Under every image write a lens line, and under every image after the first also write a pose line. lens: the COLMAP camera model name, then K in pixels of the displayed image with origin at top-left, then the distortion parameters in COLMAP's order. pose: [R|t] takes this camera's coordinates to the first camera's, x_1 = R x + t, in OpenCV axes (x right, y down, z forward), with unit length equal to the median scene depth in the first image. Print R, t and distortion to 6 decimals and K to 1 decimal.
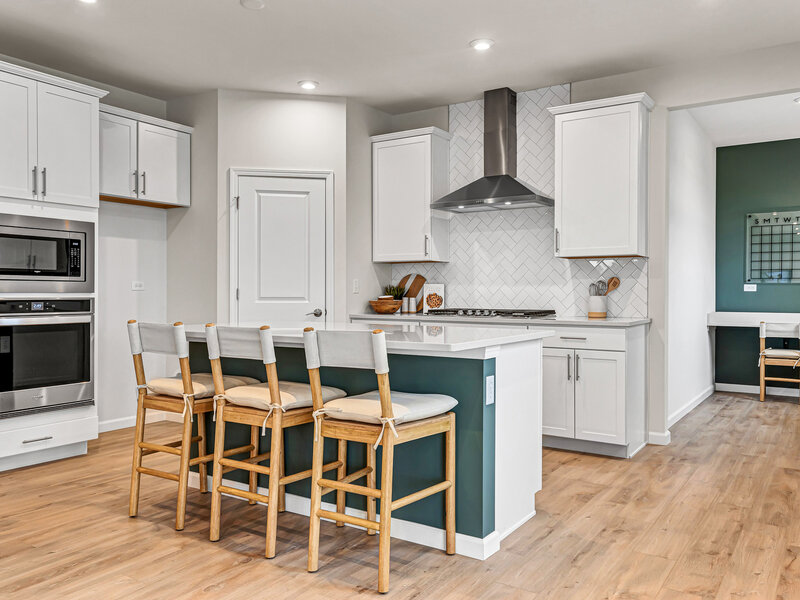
lens RADIAL K [[651.6, 0, 395.3], [0, 651.6, 298.0], [0, 0, 1]] dist [0.027071, -0.002661]
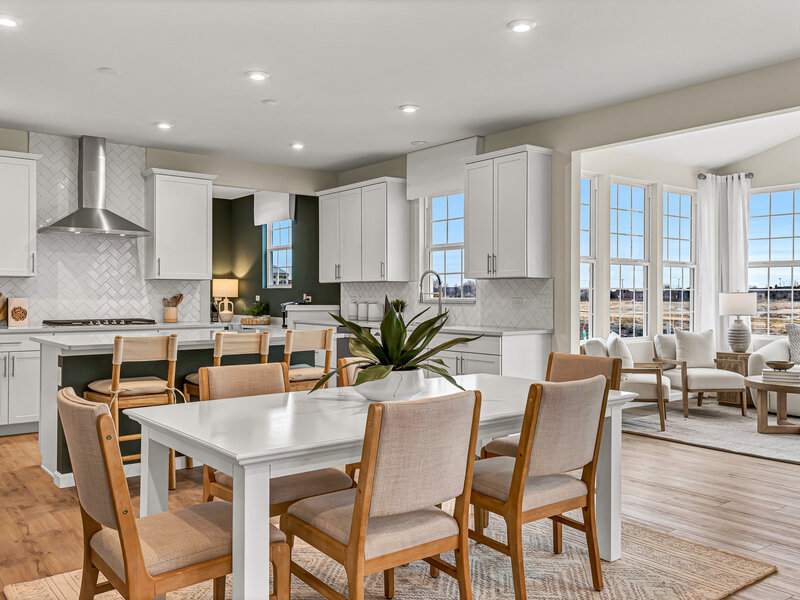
lens RADIAL K [[690.1, 0, 399.8], [0, 690.1, 297.3], [0, 0, 1]] dist [0.000175, 0.000452]
pose [[0.310347, -0.004280, 0.950614, -0.926152], [0.006619, 0.999975, 0.002341, -0.023742], [-0.950600, 0.005566, 0.310368, 0.073317]]
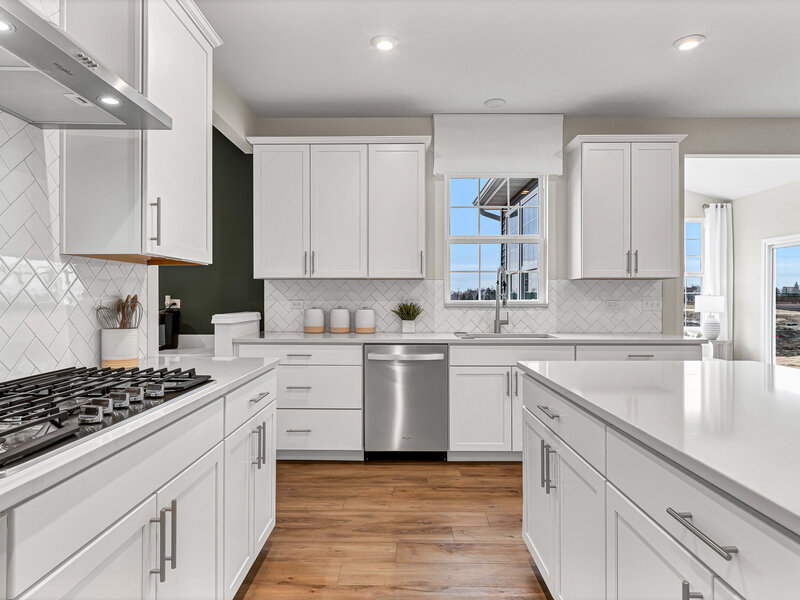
lens RADIAL K [[487.1, 0, 398.5], [0, 487.1, 297.8], [0, 0, 1]] dist [-0.011030, -0.001800]
pose [[-0.548366, -0.005526, 0.836220, -0.157920], [0.005584, 0.999932, 0.010270, -0.032355], [-0.836220, 0.010302, -0.548297, 1.006004]]
